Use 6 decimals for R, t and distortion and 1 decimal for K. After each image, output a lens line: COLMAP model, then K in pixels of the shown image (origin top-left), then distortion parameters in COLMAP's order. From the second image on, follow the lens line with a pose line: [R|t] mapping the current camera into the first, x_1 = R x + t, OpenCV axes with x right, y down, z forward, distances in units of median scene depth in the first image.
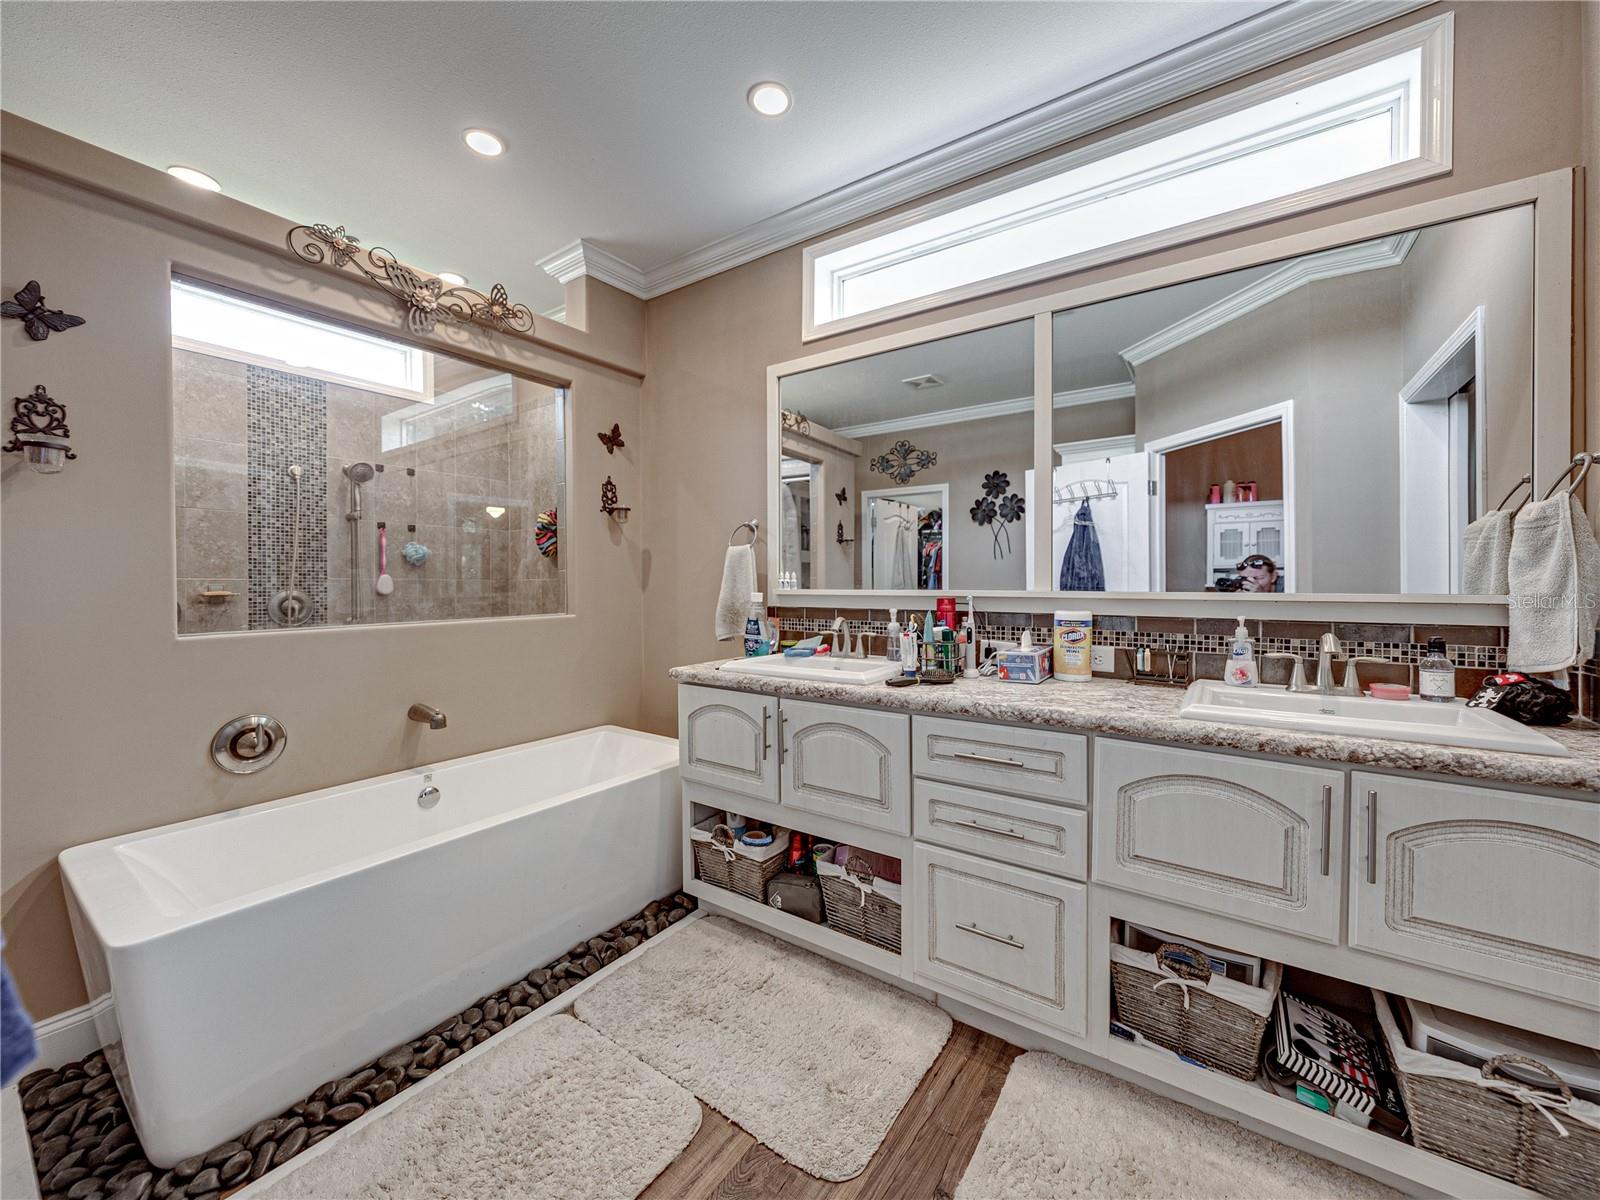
lens RADIAL K [[612.8, 0, 799.3], [0, 612.8, 602.9], [0, 0, 1]] dist [-0.000964, 0.000313]
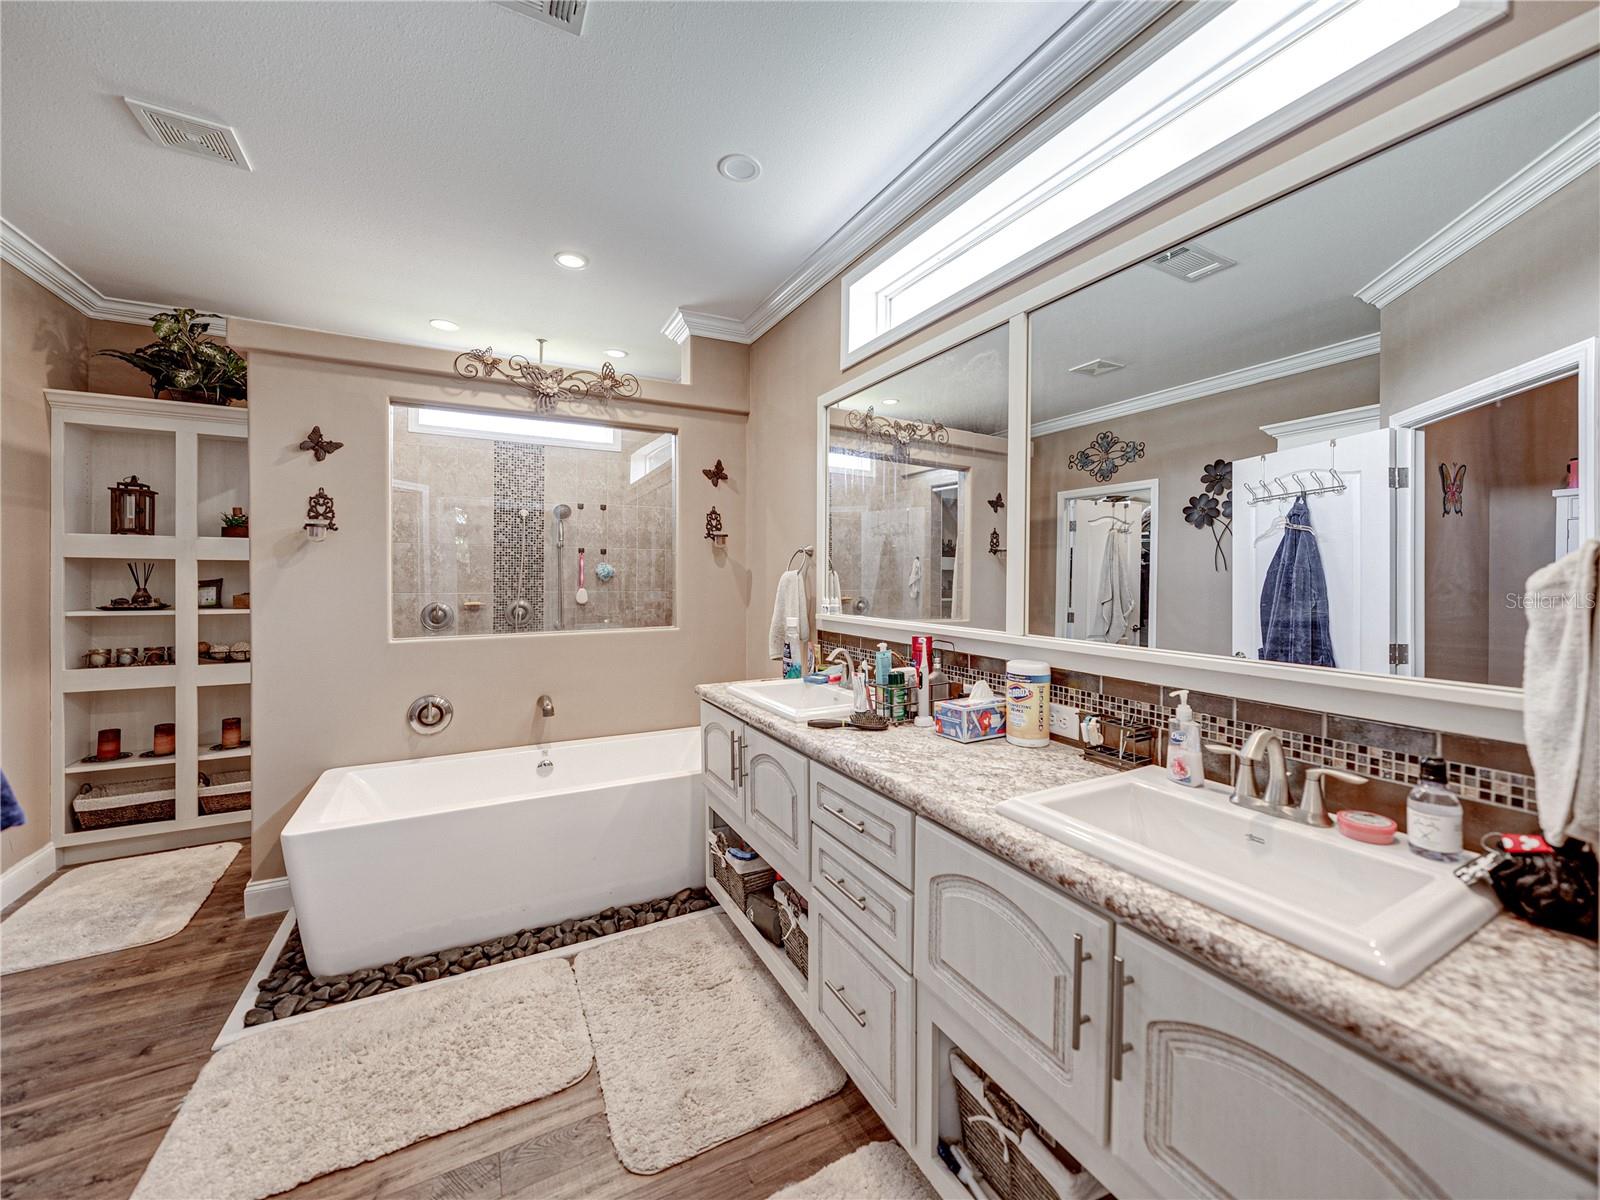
lens RADIAL K [[620.1, 0, 811.4], [0, 620.1, 593.8], [0, 0, 1]] dist [-0.001900, -0.000520]
pose [[0.889806, 0.018149, -0.455978, 0.526280], [-0.018592, 0.999821, 0.003514, -0.073571], [0.455960, 0.005350, 0.889984, 0.086366]]
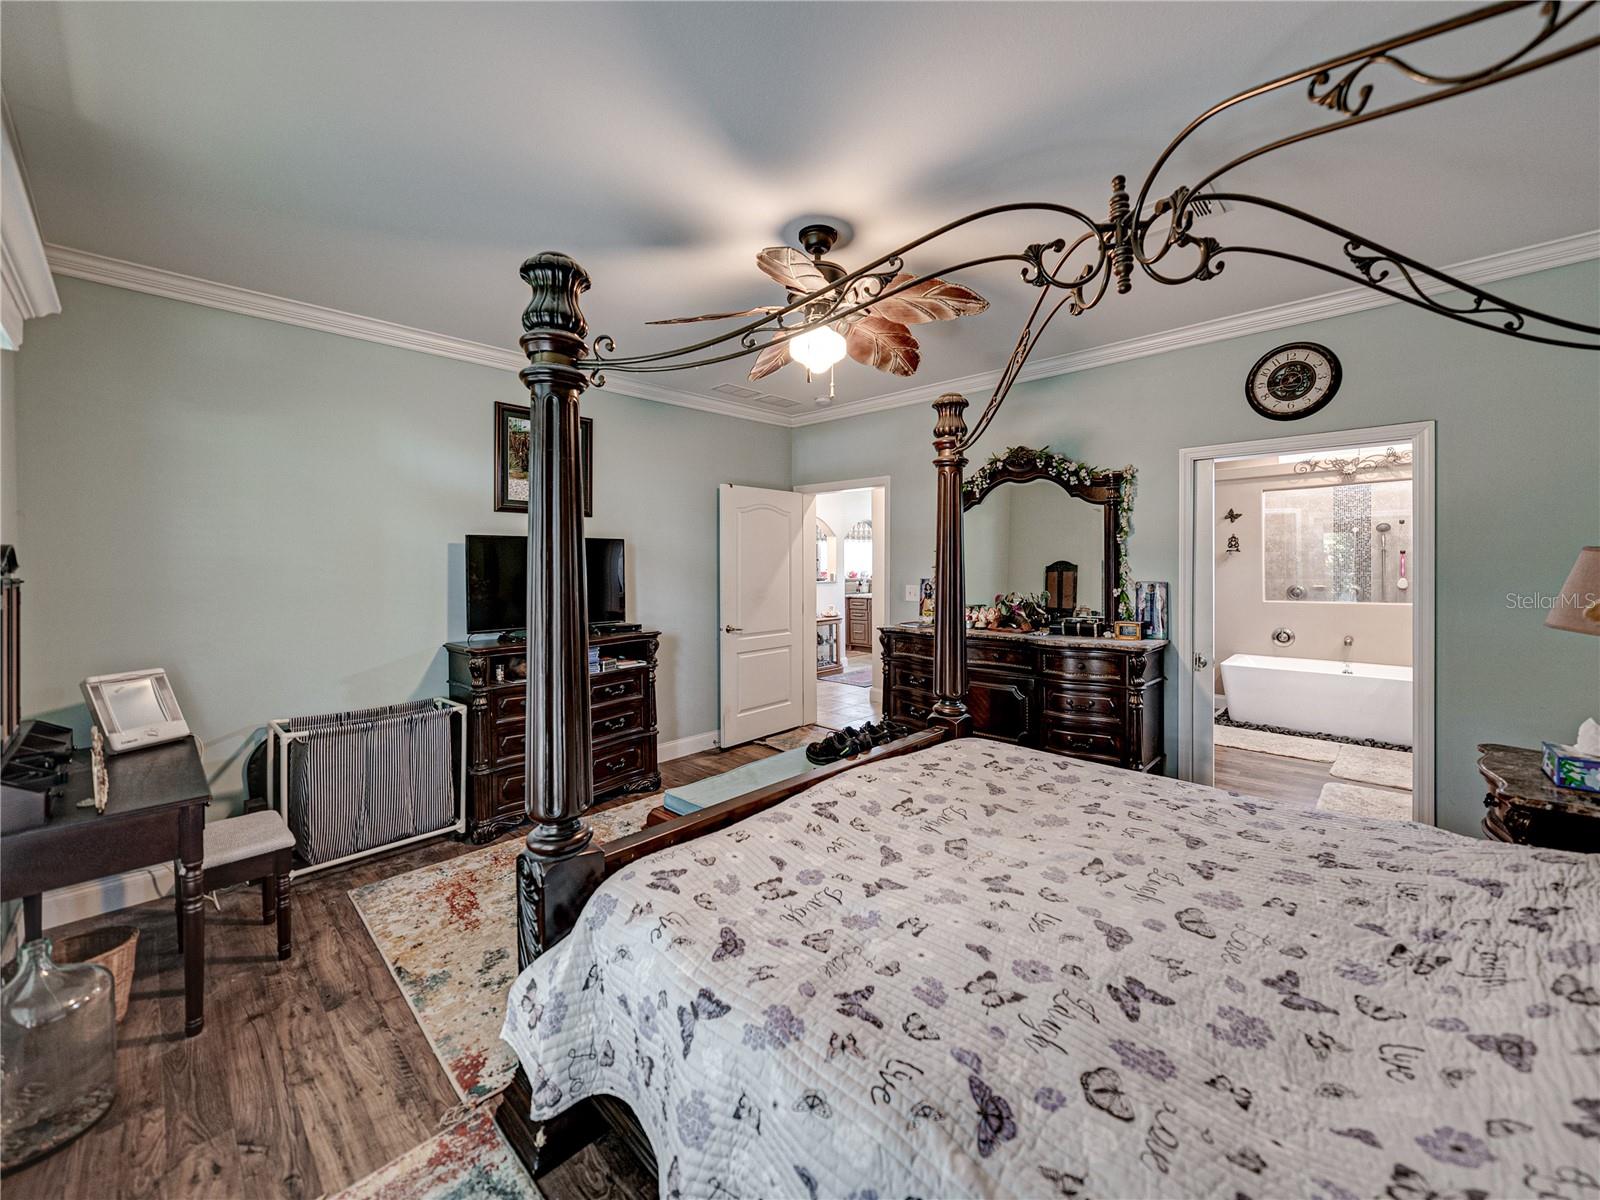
lens RADIAL K [[627.5, 0, 805.2], [0, 627.5, 564.4], [0, 0, 1]] dist [-0.002545, -0.000380]
pose [[-0.177103, -0.001330, -0.984191, 2.336356], [-0.014726, 0.999891, 0.001299, -0.095467], [0.984082, 0.014723, -0.177104, -0.714004]]
